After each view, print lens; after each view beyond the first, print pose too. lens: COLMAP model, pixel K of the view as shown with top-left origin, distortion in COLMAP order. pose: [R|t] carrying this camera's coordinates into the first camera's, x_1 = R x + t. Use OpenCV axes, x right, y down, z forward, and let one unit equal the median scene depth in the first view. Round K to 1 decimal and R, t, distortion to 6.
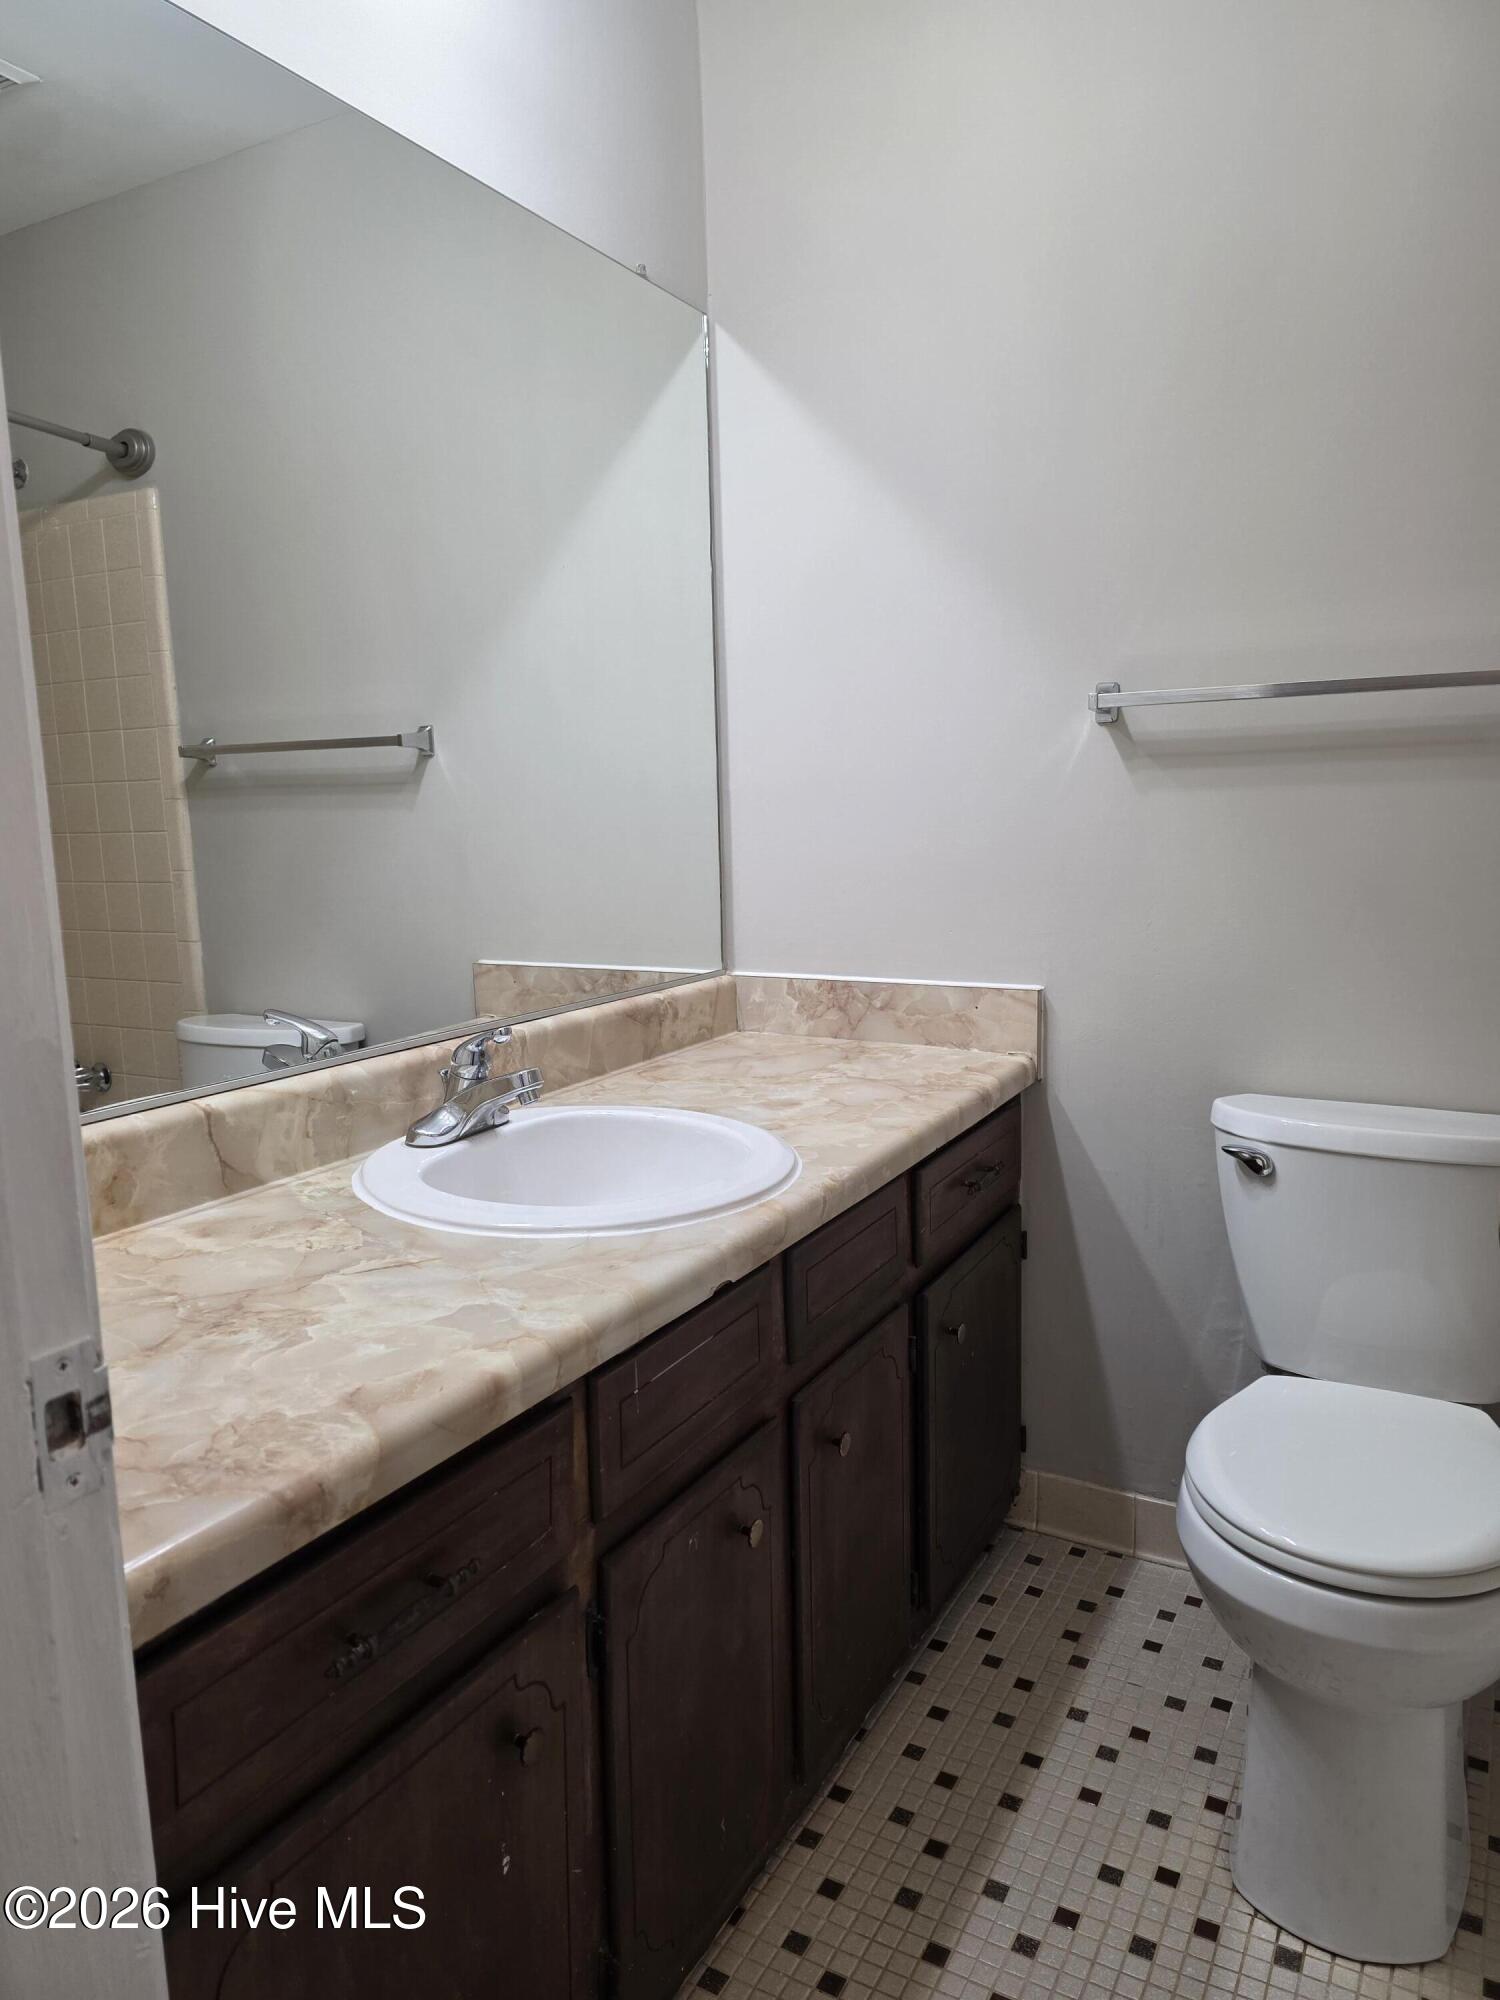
lens RADIAL K [[1357.9, 0, 752.7], [0, 1357.9, 1001.4], [0, 0, 1]] dist [0.062165, -0.050129]
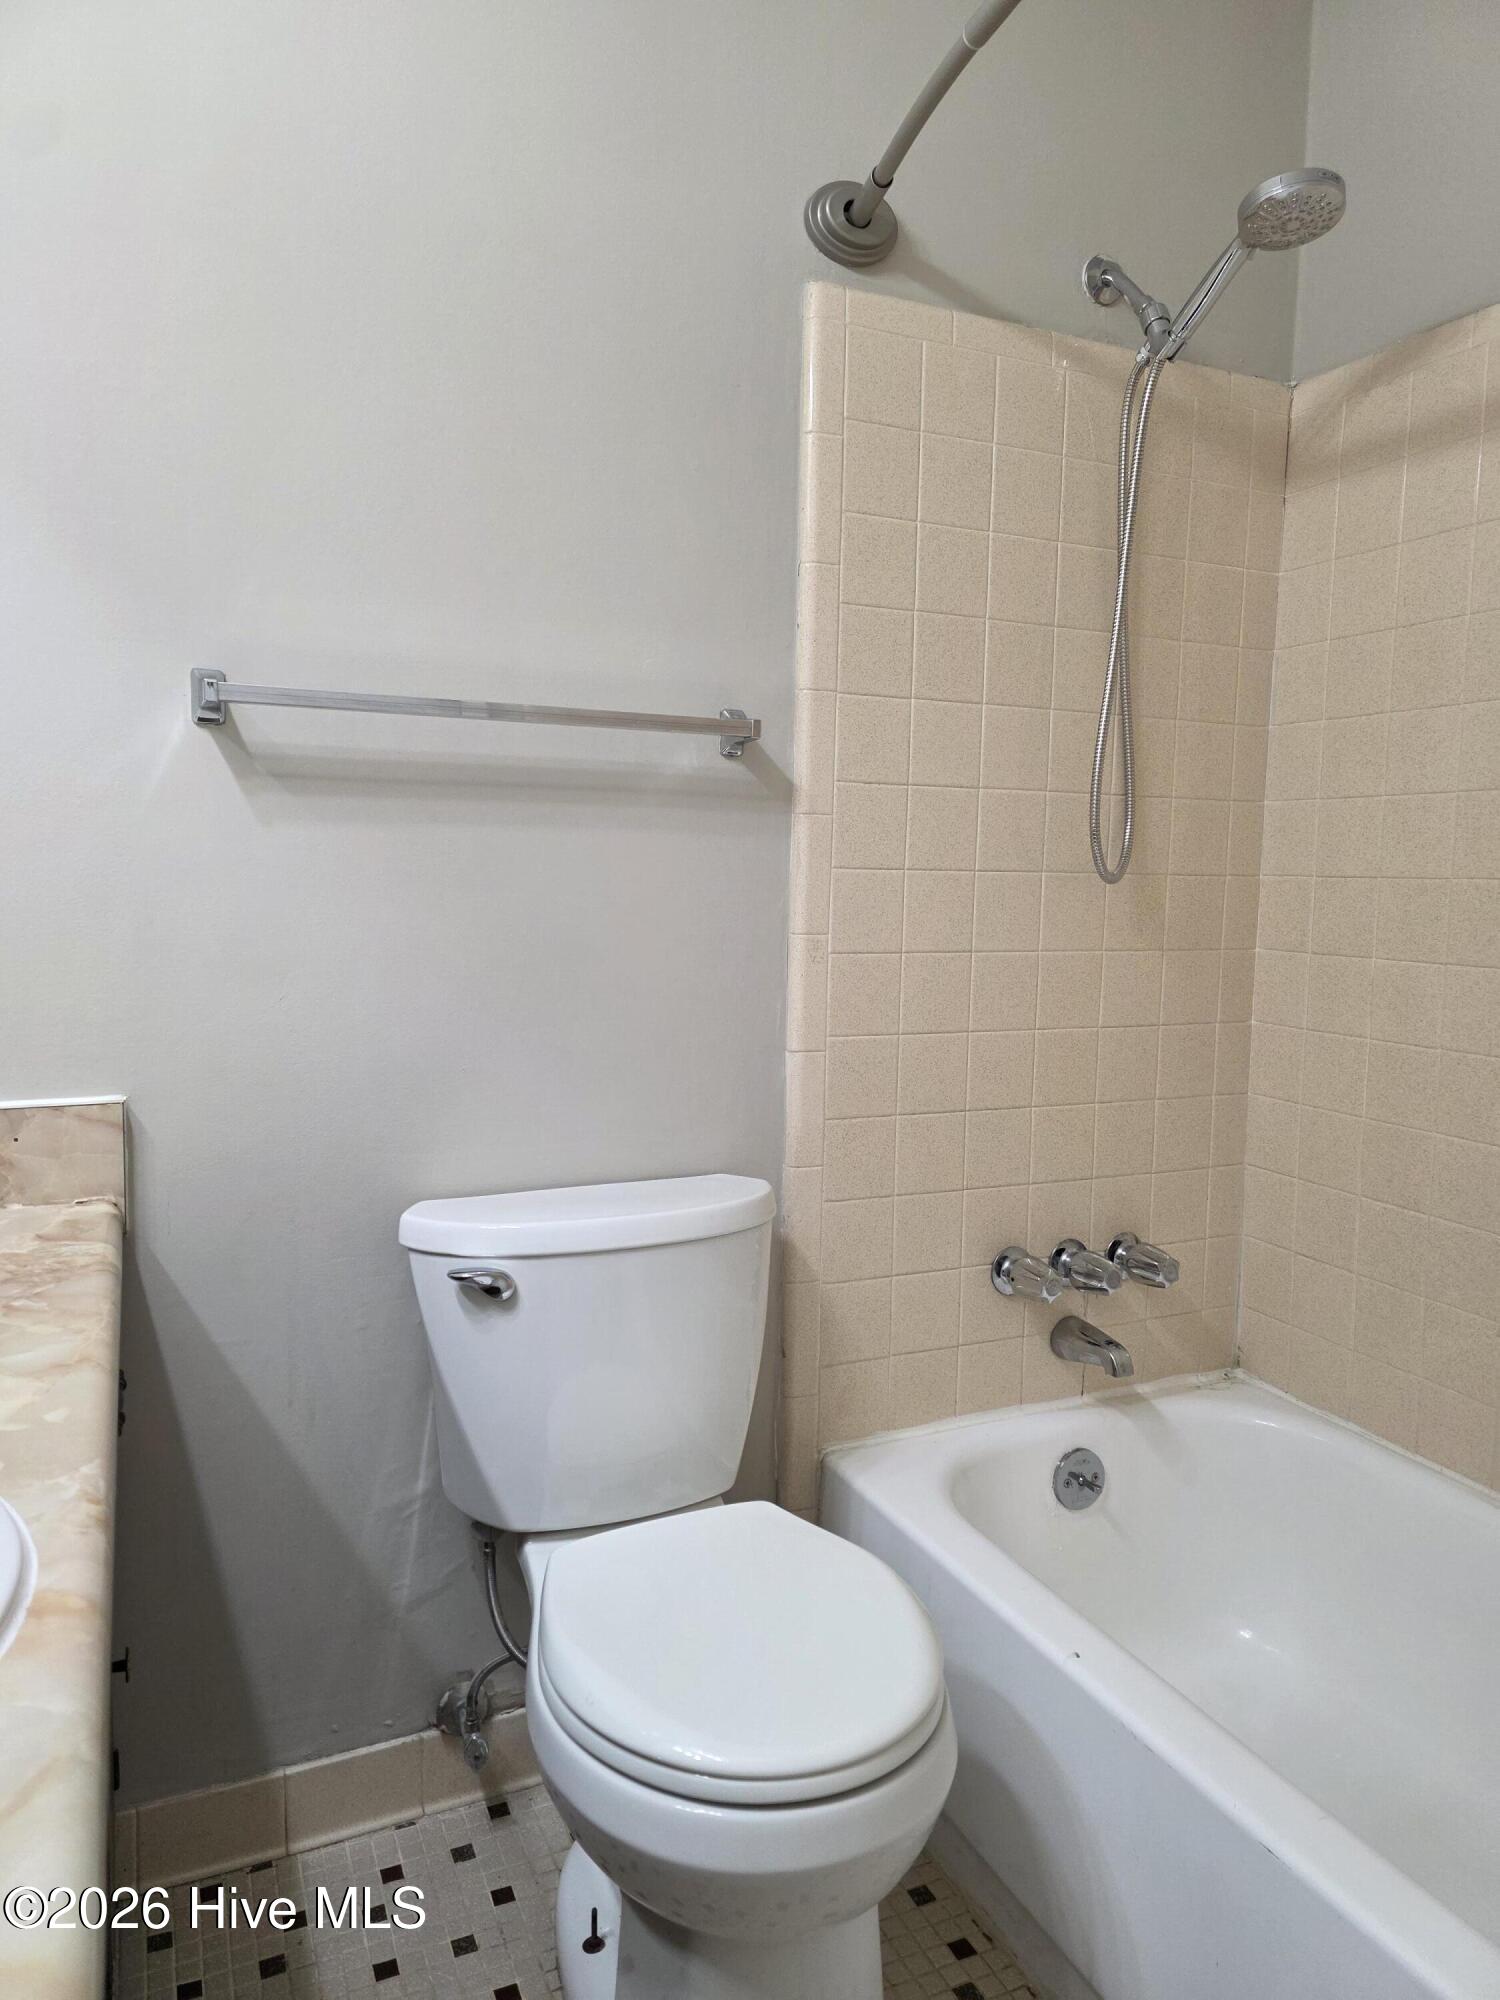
lens RADIAL K [[1357.9, 0, 746.0], [0, 1357.9, 994.9], [0, 0, 1]] dist [0.062165, -0.050129]
pose [[0.607963, -0.047745, 0.792528, -0.151467], [0.093160, 0.995585, -0.011486, -0.026165], [-0.788481, 0.080815, 0.609727, 0.344819]]
